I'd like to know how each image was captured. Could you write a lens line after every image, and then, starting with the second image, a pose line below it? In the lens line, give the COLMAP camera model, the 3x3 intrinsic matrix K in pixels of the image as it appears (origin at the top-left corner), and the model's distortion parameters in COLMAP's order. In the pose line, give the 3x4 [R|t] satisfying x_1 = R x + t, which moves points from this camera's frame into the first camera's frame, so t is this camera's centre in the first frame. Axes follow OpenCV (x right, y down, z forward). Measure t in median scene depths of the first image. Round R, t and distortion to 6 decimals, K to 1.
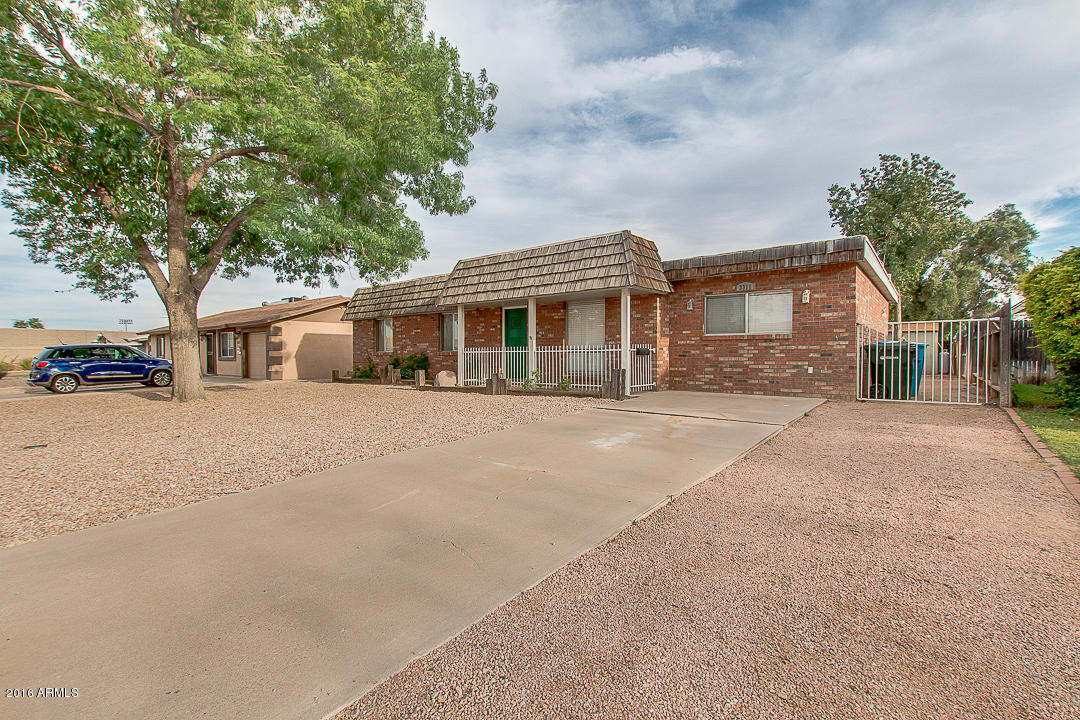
lens RADIAL K [[500.4, 0, 535.8], [0, 500.4, 364.1], [0, 0, 1]] dist [0.002871, -0.000818]
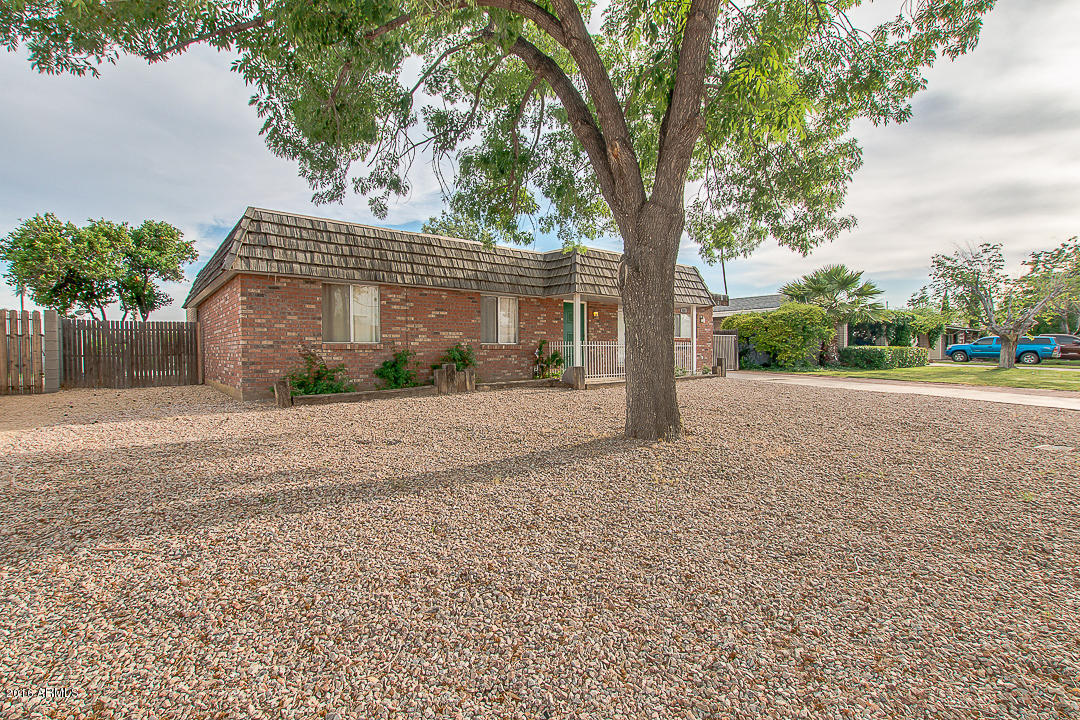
lens RADIAL K [[500.4, 0, 530.6], [0, 500.4, 354.6], [0, 0, 1]] dist [0.002871, -0.000818]
pose [[0.204703, -0.003279, 0.978819, -1.215393], [0.019887, 0.999802, -0.000809, -0.009301], [-0.978622, 0.019631, 0.204728, 1.023866]]
